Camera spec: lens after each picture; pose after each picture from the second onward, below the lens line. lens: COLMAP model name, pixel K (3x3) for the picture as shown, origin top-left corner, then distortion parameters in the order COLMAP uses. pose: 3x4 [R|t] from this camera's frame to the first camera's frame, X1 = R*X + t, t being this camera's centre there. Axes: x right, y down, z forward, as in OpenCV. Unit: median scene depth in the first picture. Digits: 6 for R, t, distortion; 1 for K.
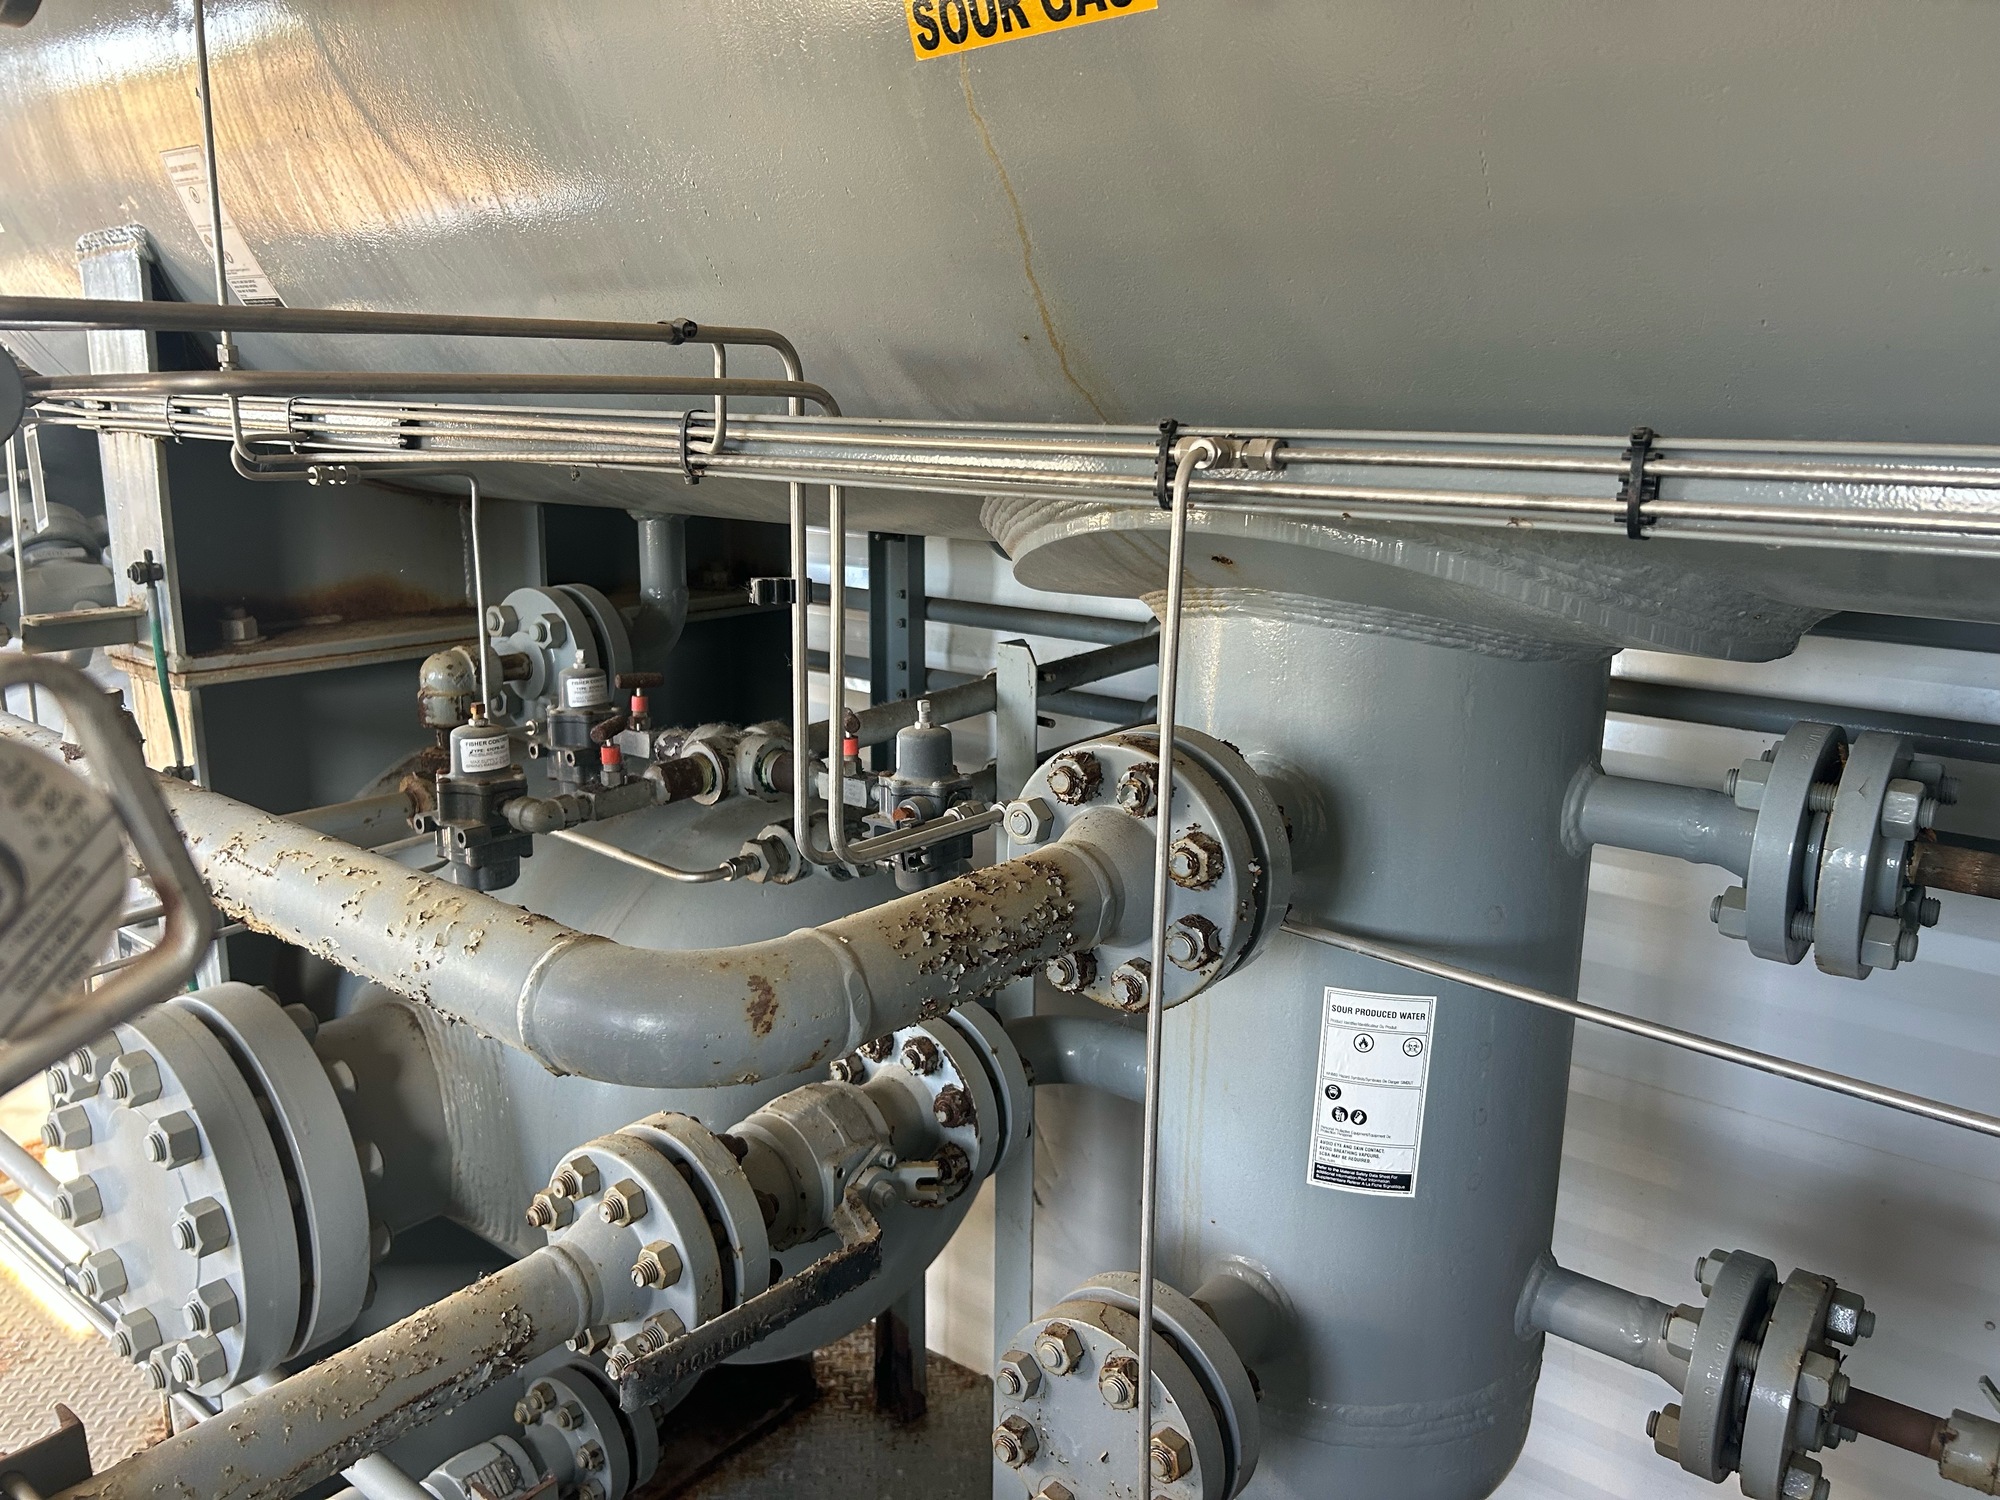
lens RADIAL K [[1511.6, 0, 1008.0], [0, 1511.6, 752.8], [0, 0, 1]] dist [0.051726, -0.067138]
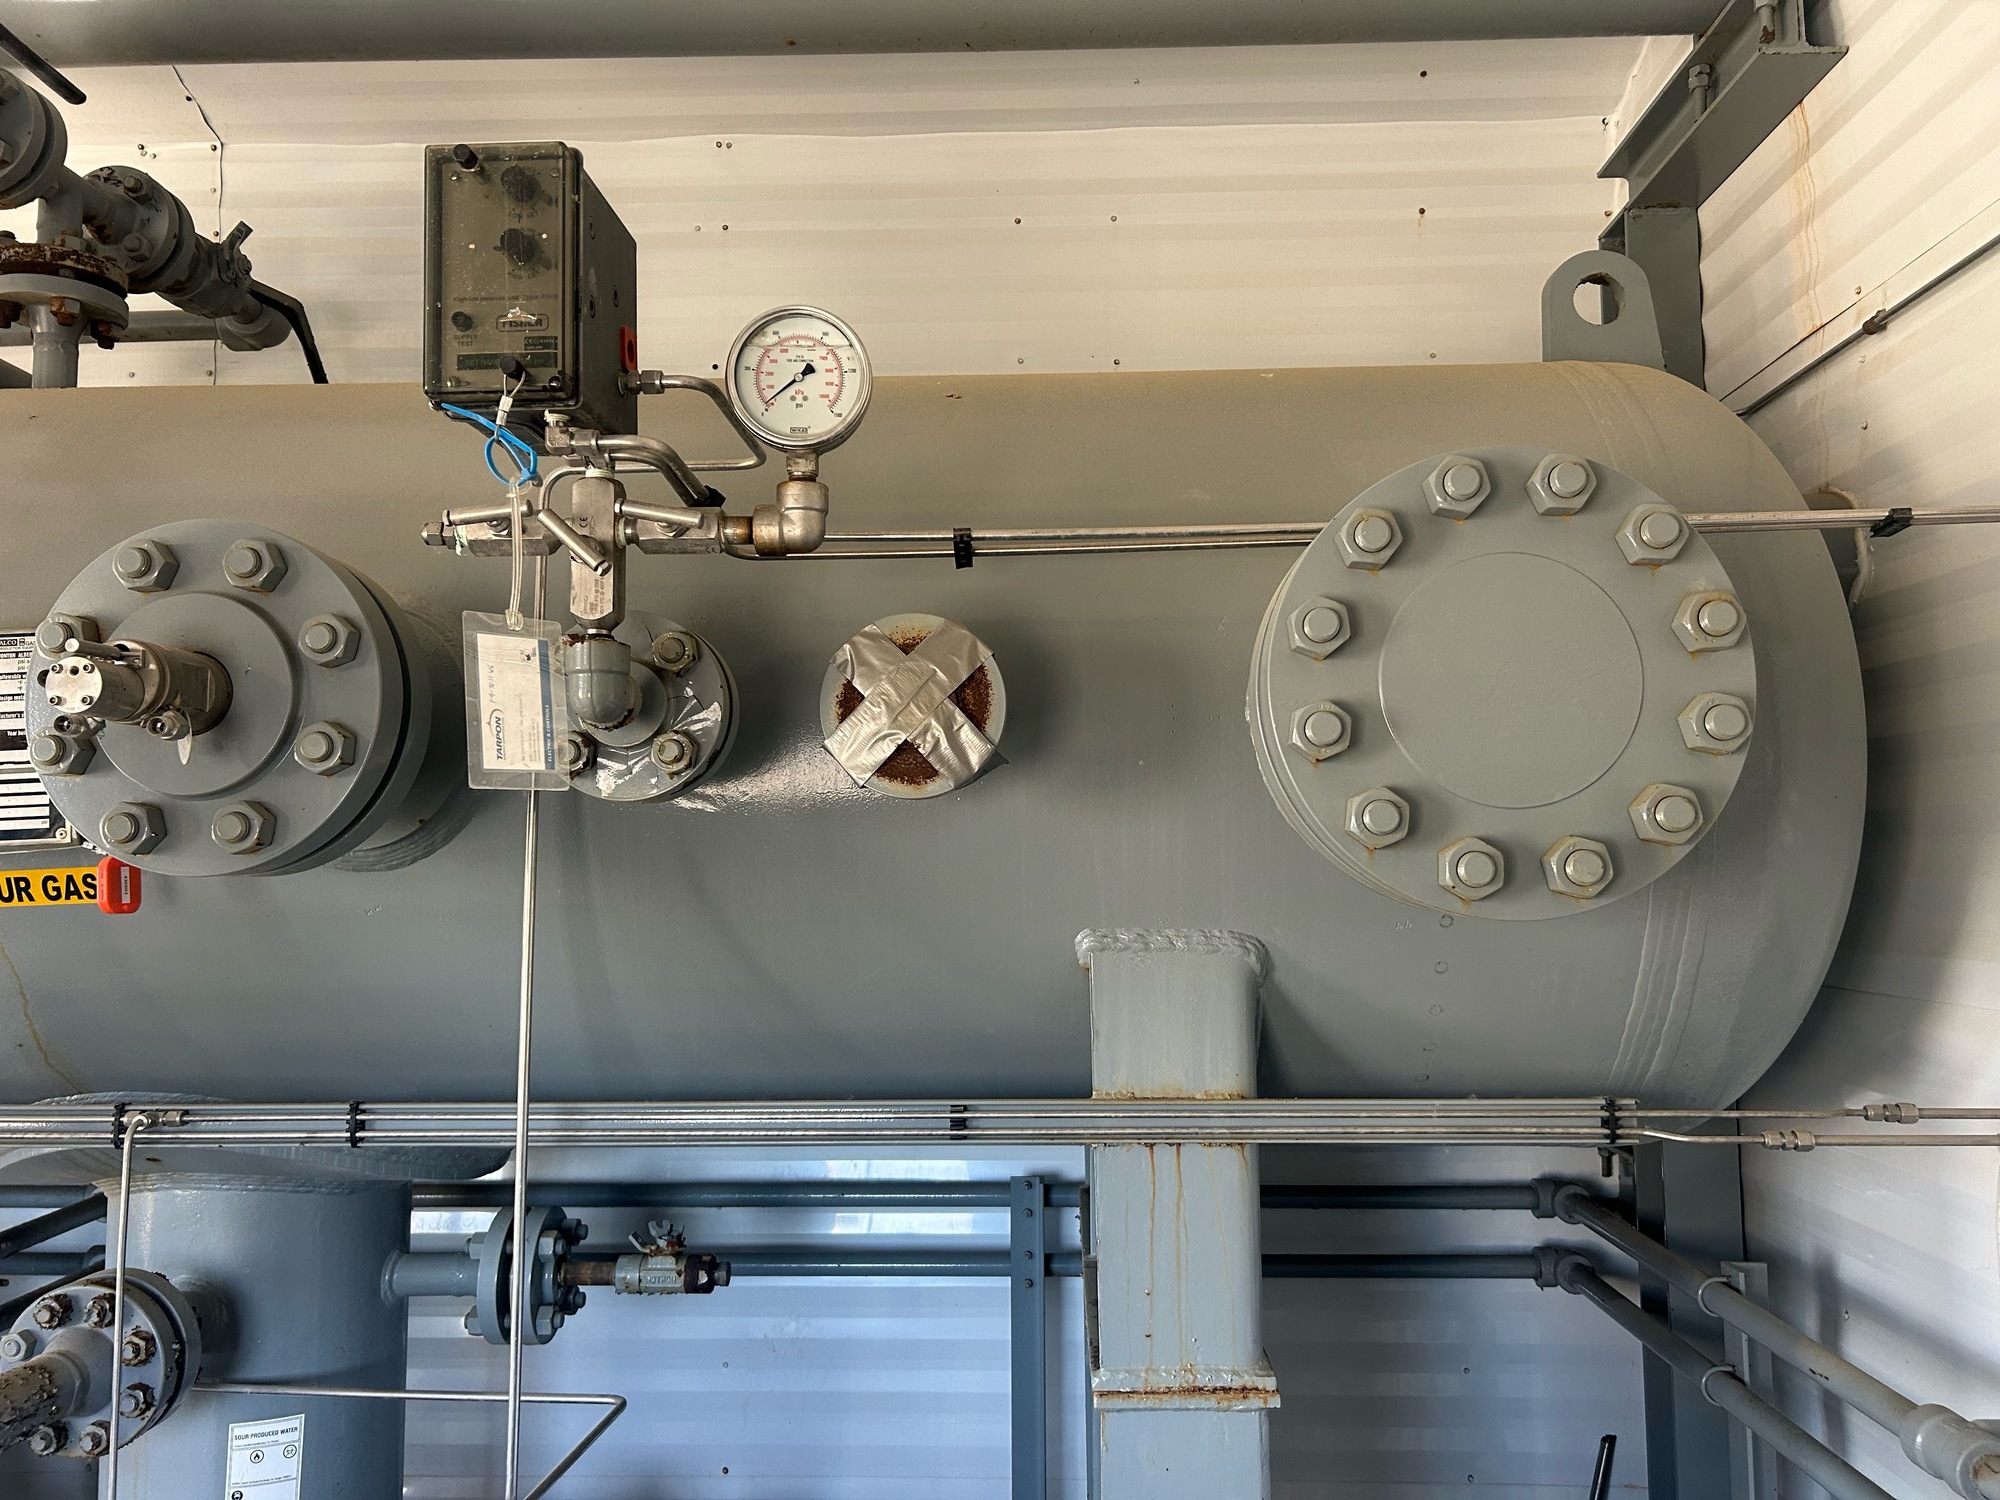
lens RADIAL K [[1499.8, 0, 996.1], [0, 1499.8, 747.6], [0, 0, 1]] dist [0.072040, -0.082194]
pose [[0.800942, 0.031702, 0.597902, -0.126941], [0.155582, 0.953275, -0.258961, 0.018030], [-0.578175, 0.300436, 0.758585, -0.908861]]
